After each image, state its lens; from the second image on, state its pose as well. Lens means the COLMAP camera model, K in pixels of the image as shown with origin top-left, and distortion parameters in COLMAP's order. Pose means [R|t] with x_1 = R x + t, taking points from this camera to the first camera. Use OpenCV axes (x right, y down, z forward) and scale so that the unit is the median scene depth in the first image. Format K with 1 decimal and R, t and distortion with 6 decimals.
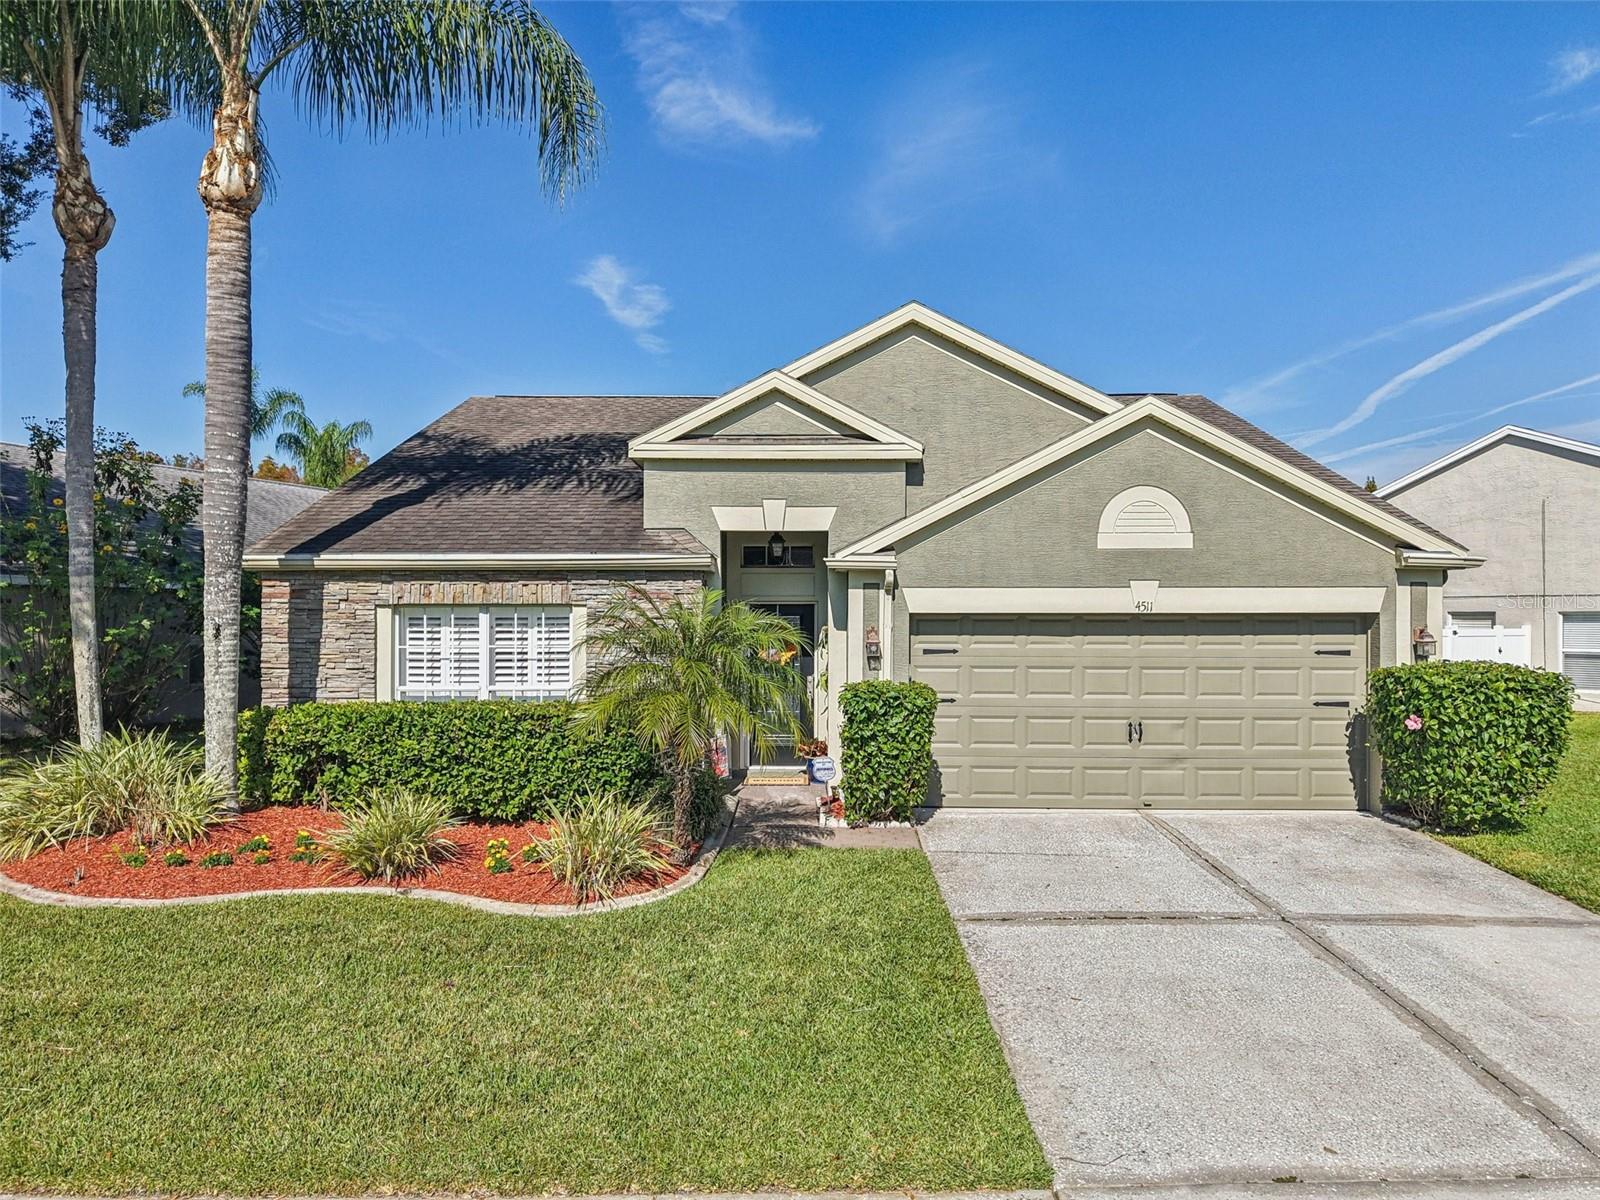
lens RADIAL K [[1057.8, 0, 808.0], [0, 1057.8, 604.9], [0, 0, 1]] dist [0.010574, -0.009068]
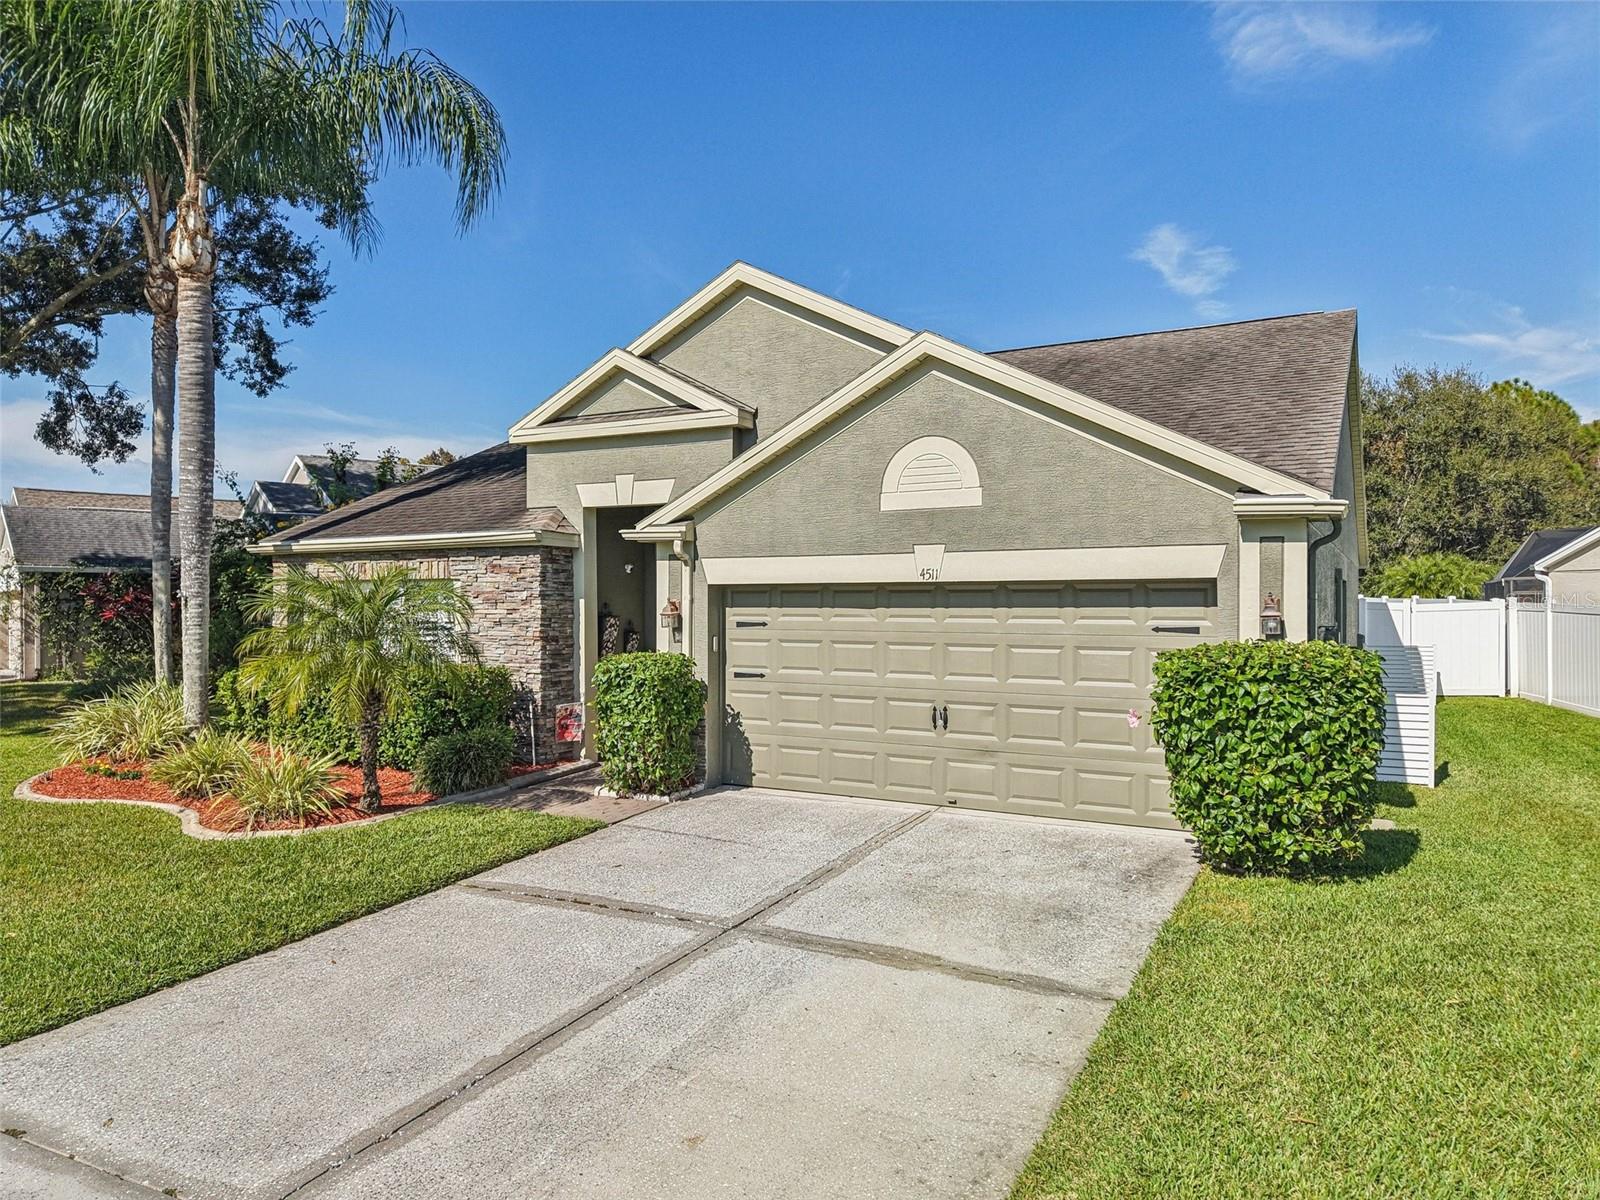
lens RADIAL K [[1057.8, 0, 820.7], [0, 1057.8, 589.5], [0, 0, 1]] dist [0.010574, -0.009068]
pose [[0.886126, -0.006311, -0.463402, 0.640763], [0.008181, 0.999964, 0.002026, 0.011738], [0.463373, -0.005586, 0.886146, 0.184669]]
